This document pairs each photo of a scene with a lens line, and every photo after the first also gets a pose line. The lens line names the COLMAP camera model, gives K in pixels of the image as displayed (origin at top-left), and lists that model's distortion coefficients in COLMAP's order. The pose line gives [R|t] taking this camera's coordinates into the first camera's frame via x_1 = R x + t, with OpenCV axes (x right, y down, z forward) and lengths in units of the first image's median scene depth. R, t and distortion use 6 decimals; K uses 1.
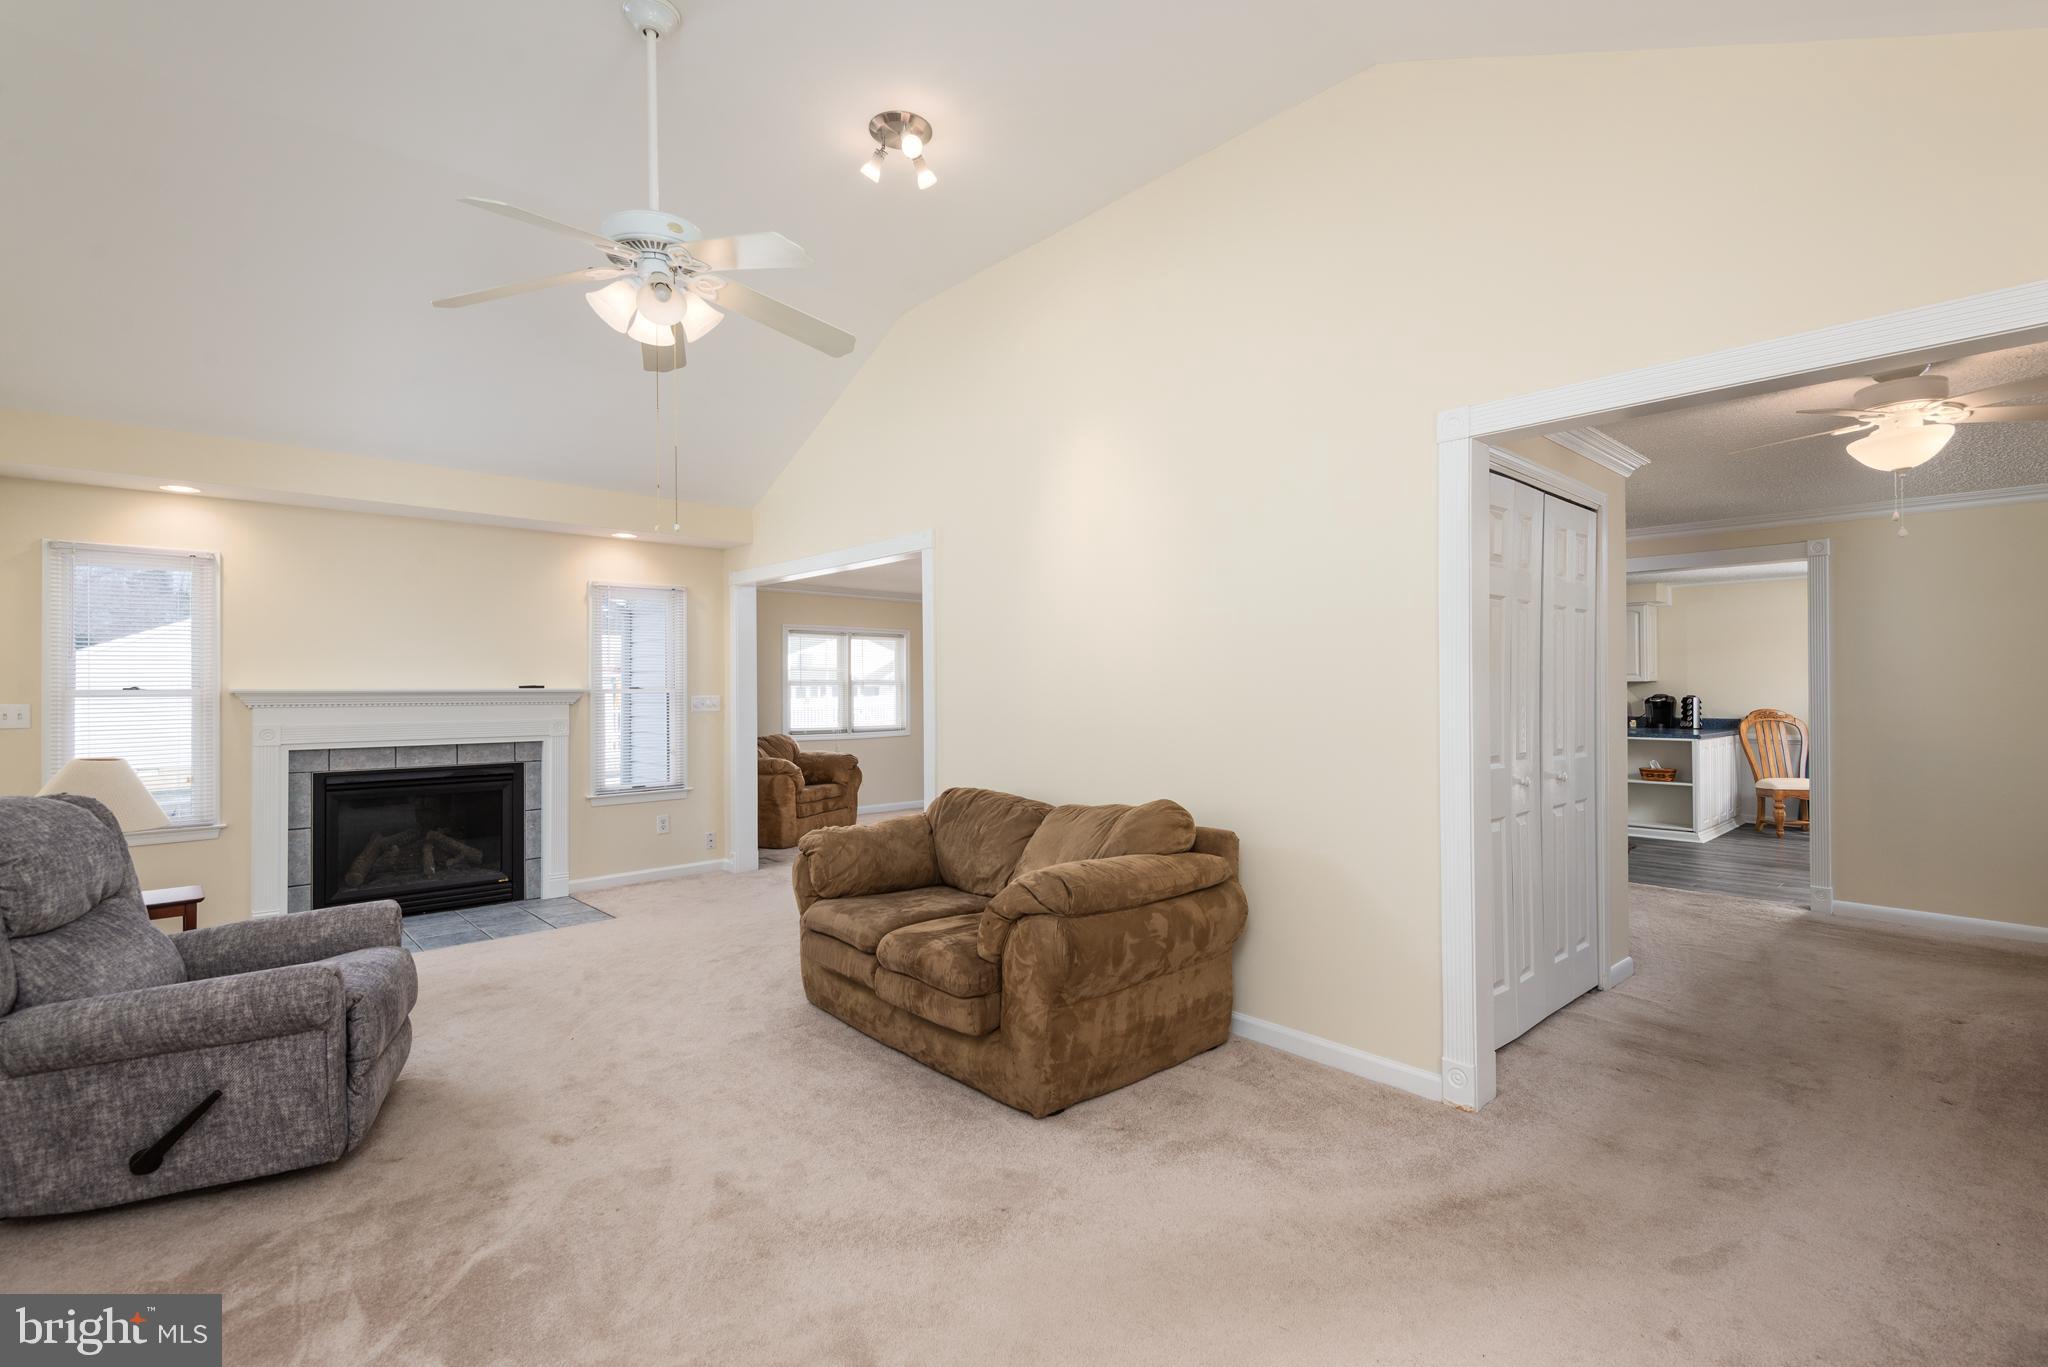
lens RADIAL K [[923.1, 0, 1023.8], [0, 923.1, 684.9], [0, 0, 1]] dist [0.020049, -0.005550]
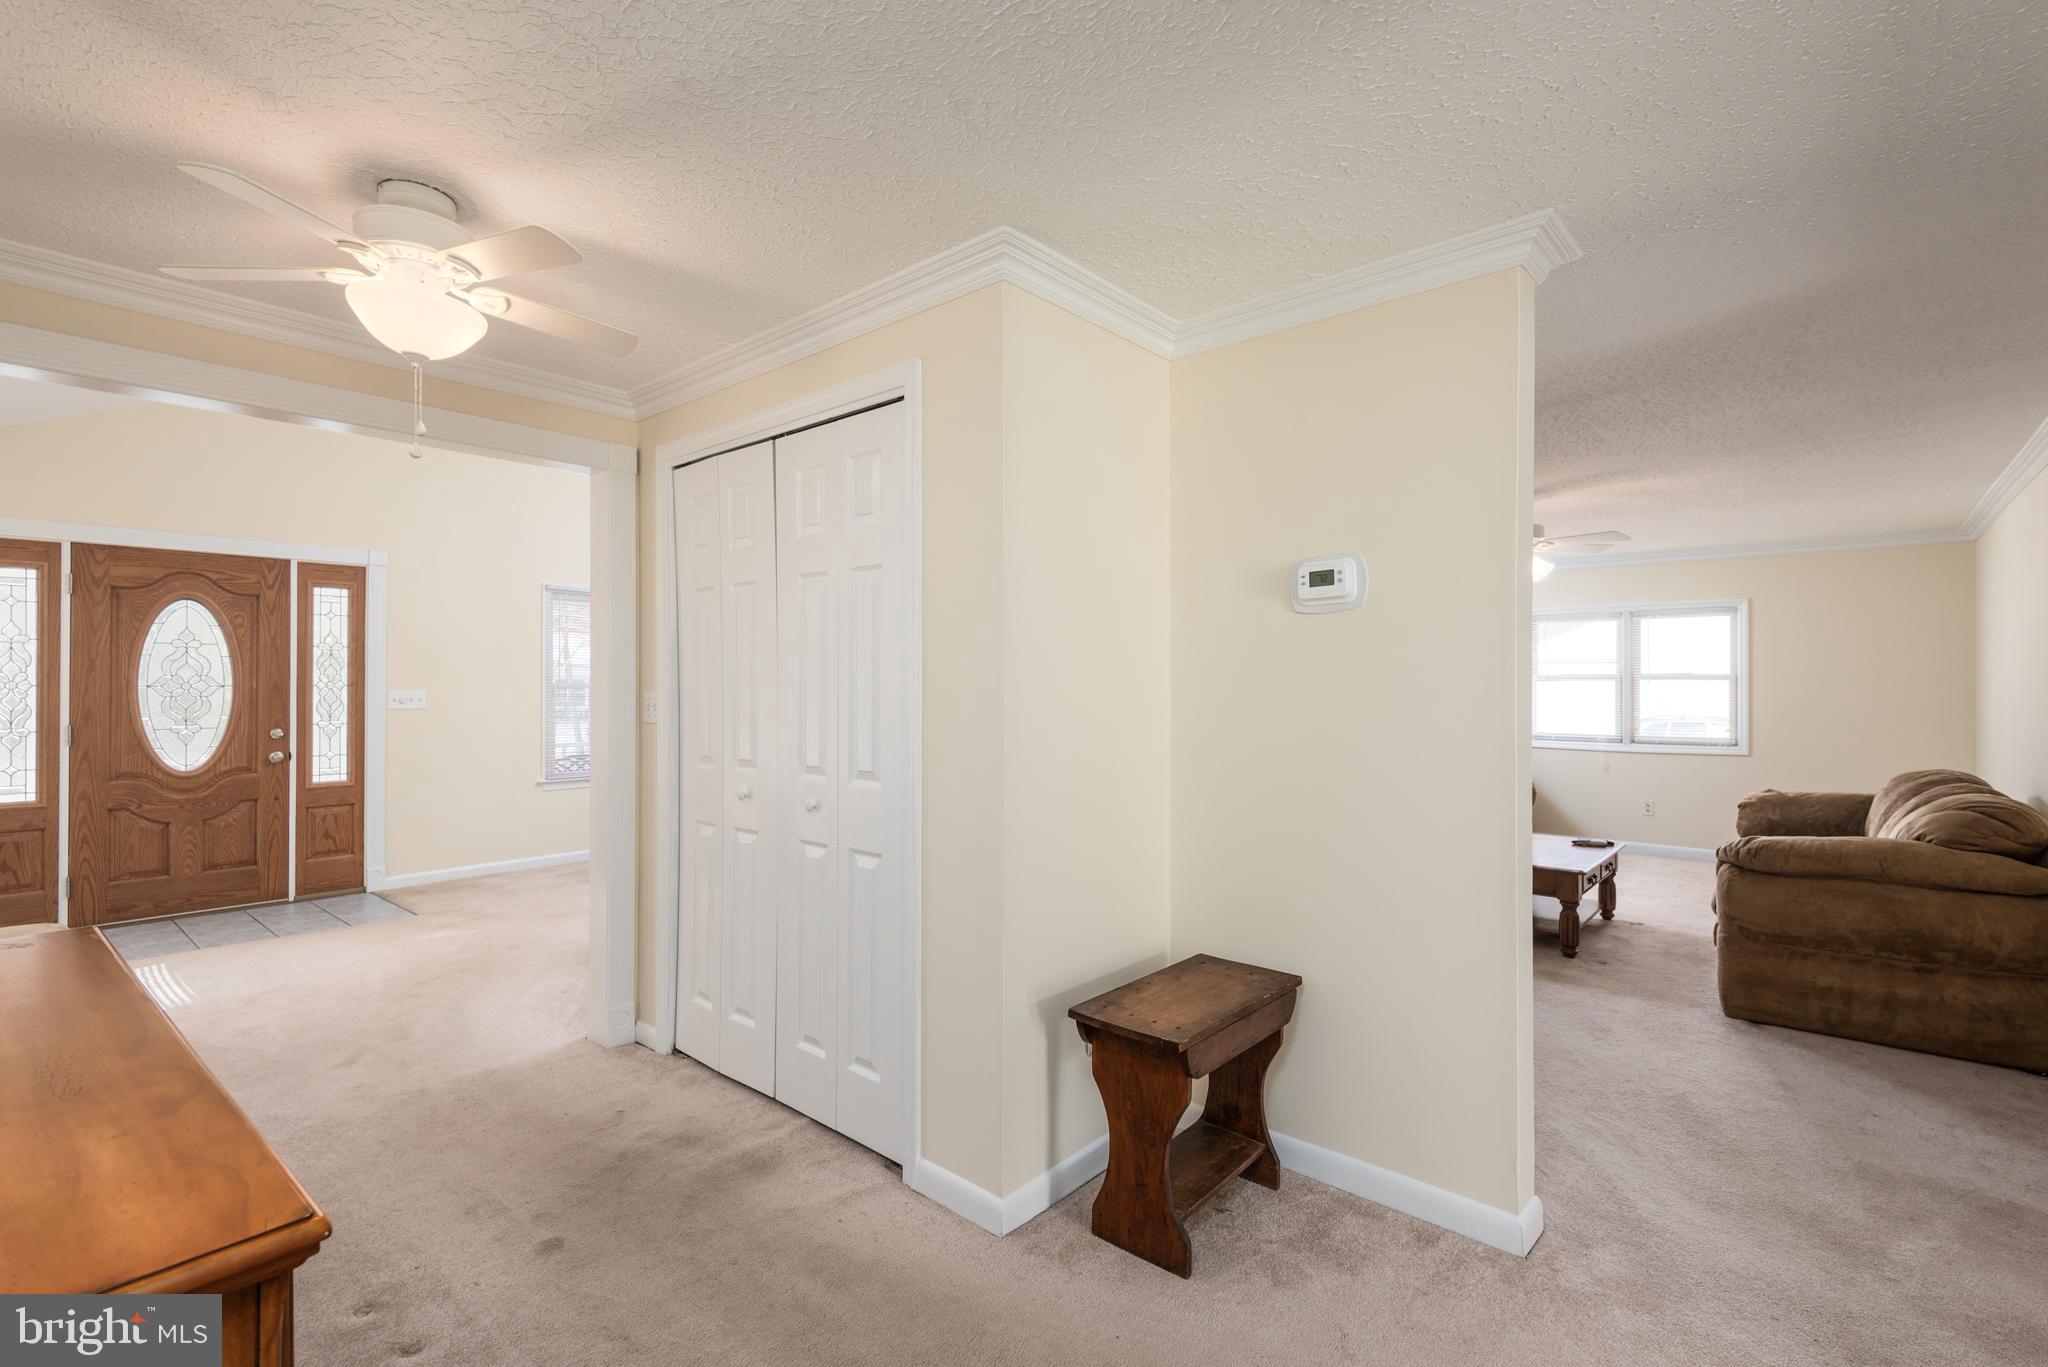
lens RADIAL K [[923.1, 0, 1020.6], [0, 923.1, 680.2], [0, 0, 1]] dist [0.020049, -0.005550]
pose [[0.122976, 0.004724, -0.992398, 1.002825], [0.007267, 0.999958, 0.005660, -0.015911], [0.992383, -0.007907, 0.122936, 0.795876]]
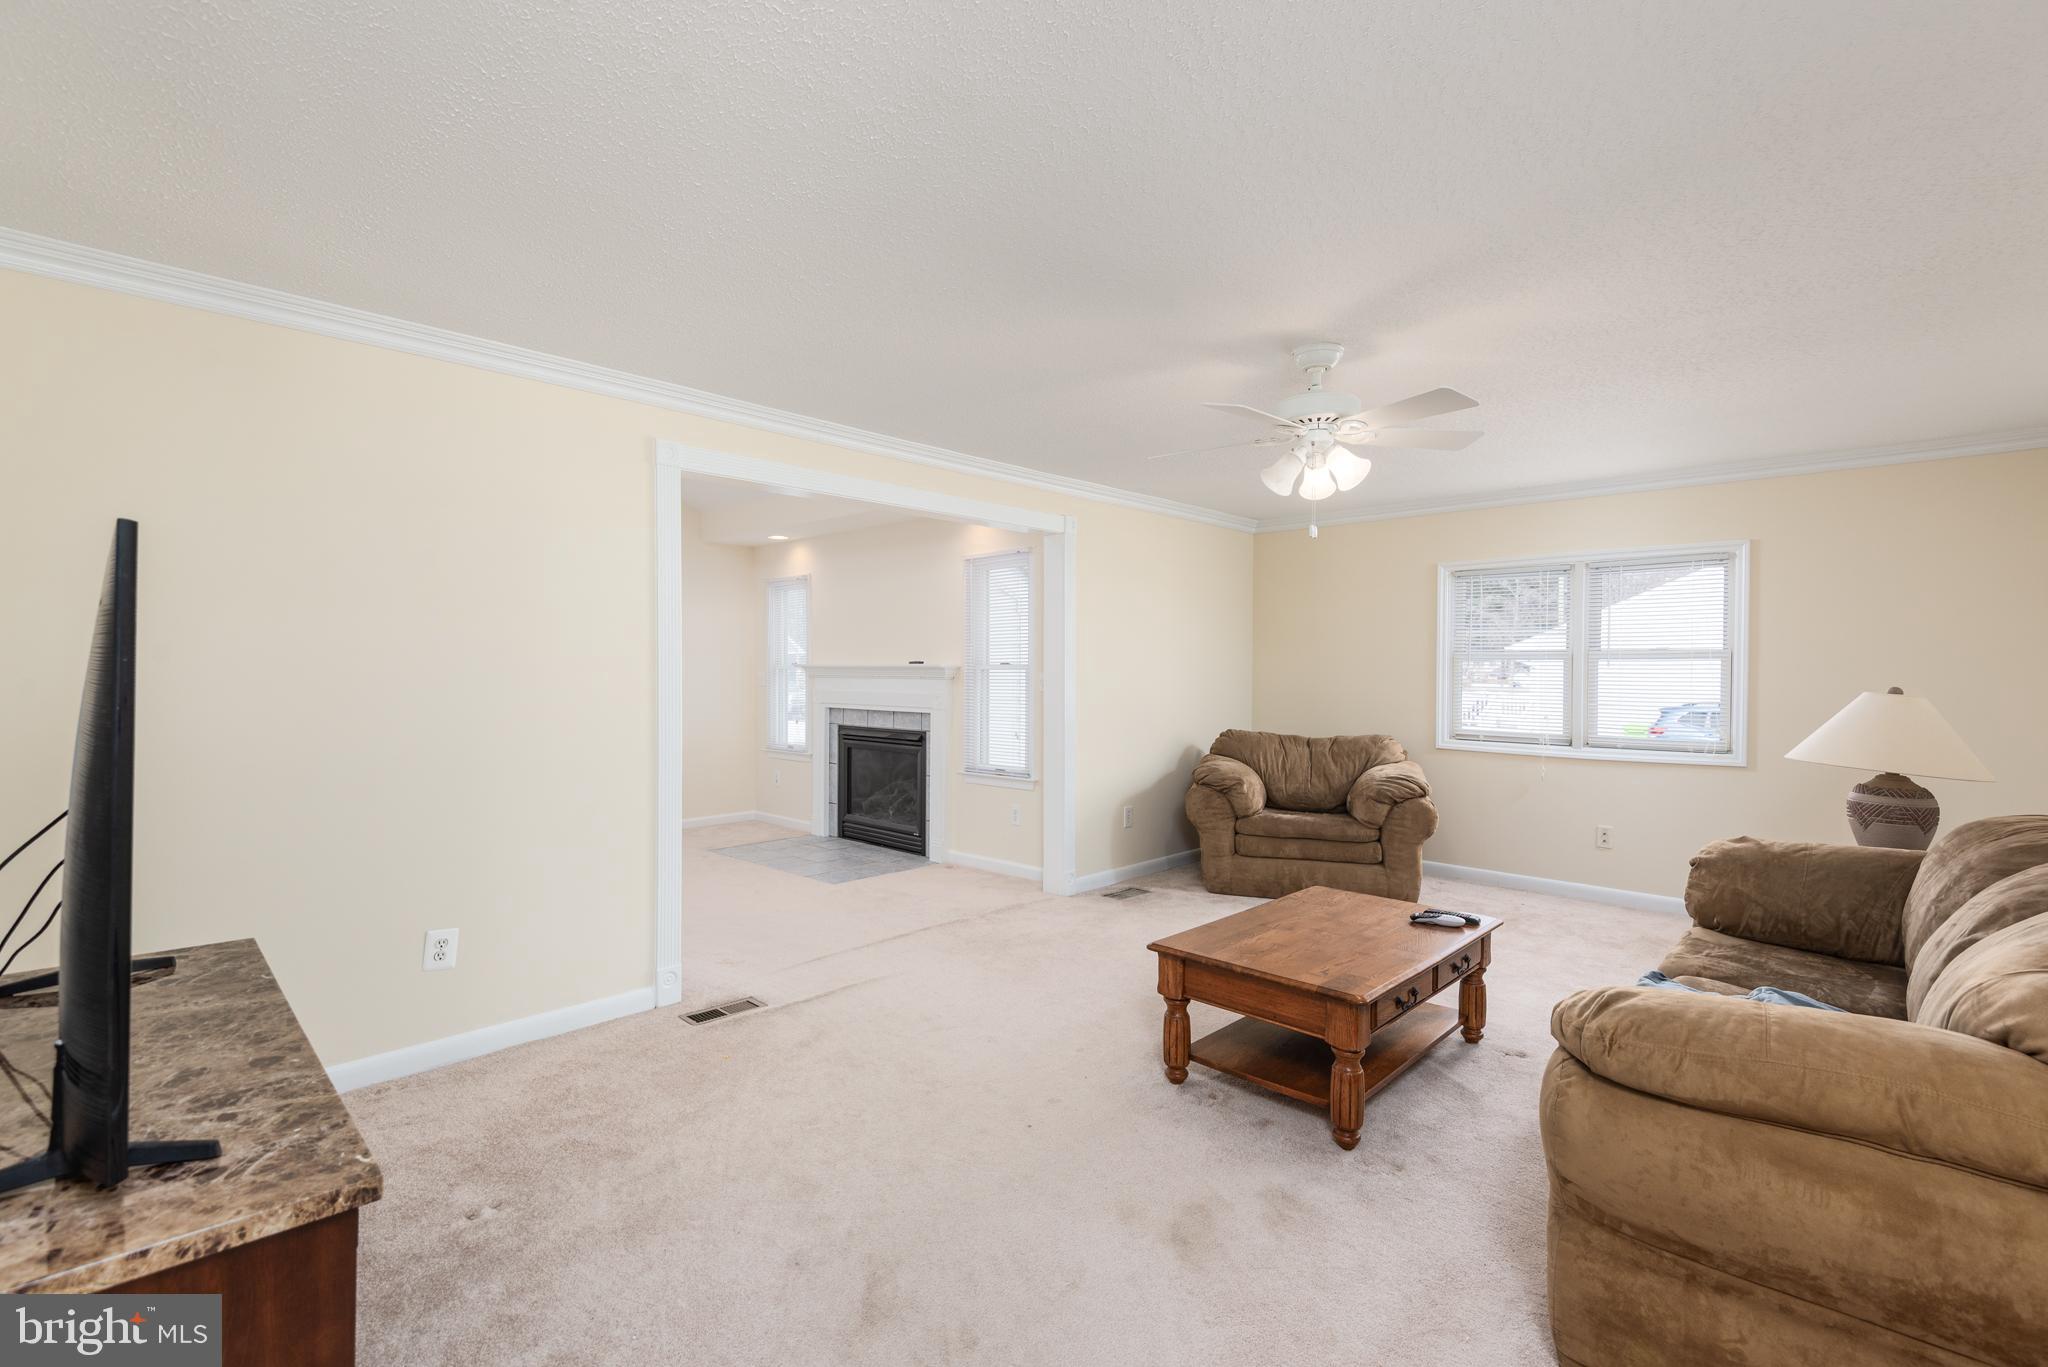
lens RADIAL K [[923.1, 0, 1012.5], [0, 923.1, 671.8], [0, 0, 1]] dist [0.020049, -0.005550]
pose [[0.073304, 0.015258, -0.997193, 0.658746], [0.003986, 0.999870, 0.015592, -0.004321], [0.997302, -0.005117, 0.073234, 1.218456]]
